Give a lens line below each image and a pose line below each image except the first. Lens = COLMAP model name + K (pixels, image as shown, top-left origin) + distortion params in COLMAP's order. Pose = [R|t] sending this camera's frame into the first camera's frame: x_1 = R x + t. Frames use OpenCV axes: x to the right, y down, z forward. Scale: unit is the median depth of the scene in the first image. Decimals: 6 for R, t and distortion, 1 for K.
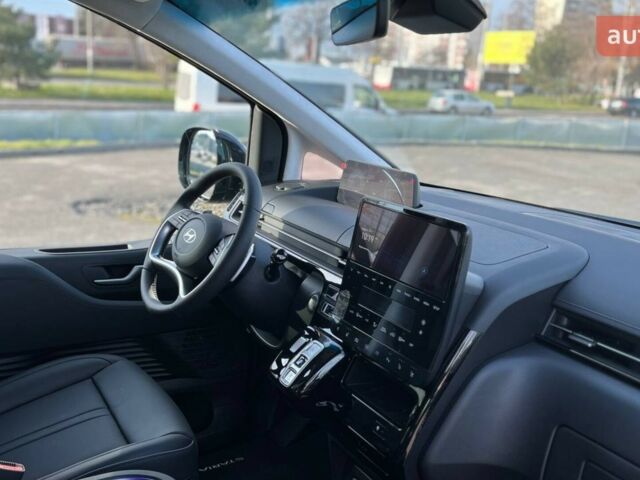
lens RADIAL K [[631.7, 0, 320.0], [0, 631.7, 240.0], [0, 0, 1]] dist [0.100837, -0.144757]
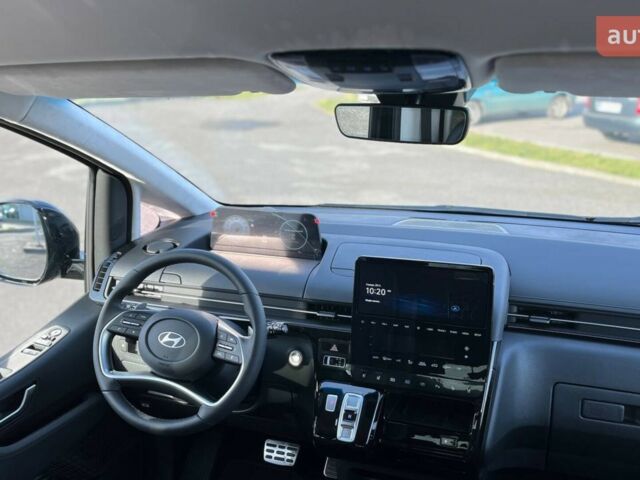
lens RADIAL K [[631.7, 0, 320.0], [0, 631.7, 240.0], [0, 0, 1]] dist [0.100837, -0.144757]
pose [[0.761769, -0.257341, 0.594545, -0.464778], [0.209499, 0.966264, 0.149811, -0.202272], [-0.613040, 0.010435, 0.789983, 0.111711]]
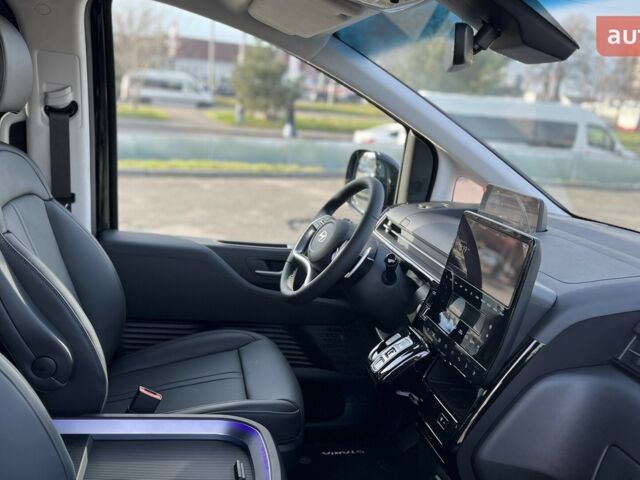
lens RADIAL K [[631.7, 0, 320.0], [0, 631.7, 240.0], [0, 0, 1]] dist [0.100837, -0.144757]
pose [[0.938959, 0.097890, -0.329808, 0.144369], [-0.115342, 0.992753, -0.033721, 0.033280], [0.324117, 0.069703, 0.943446, -0.074213]]
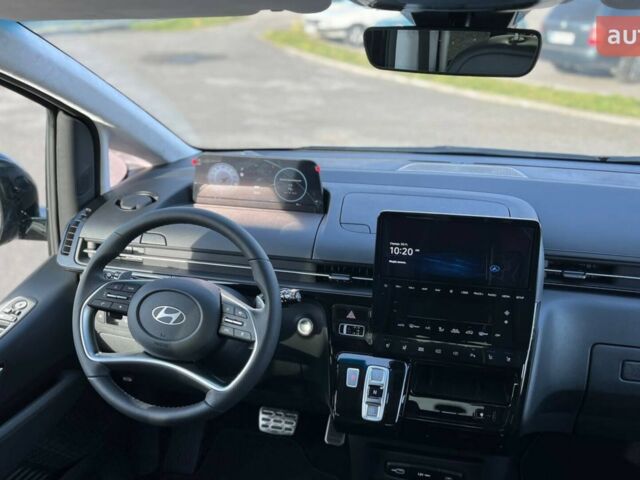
lens RADIAL K [[639.7, 0, 320.0], [0, 639.7, 240.0], [0, 0, 1]] dist [0.057851, -0.019216]
pose [[0.706311, -0.333614, 0.624361, -0.451106], [0.216236, 0.941510, 0.258458, -0.217942], [-0.674067, -0.047542, 0.737138, 0.244506]]
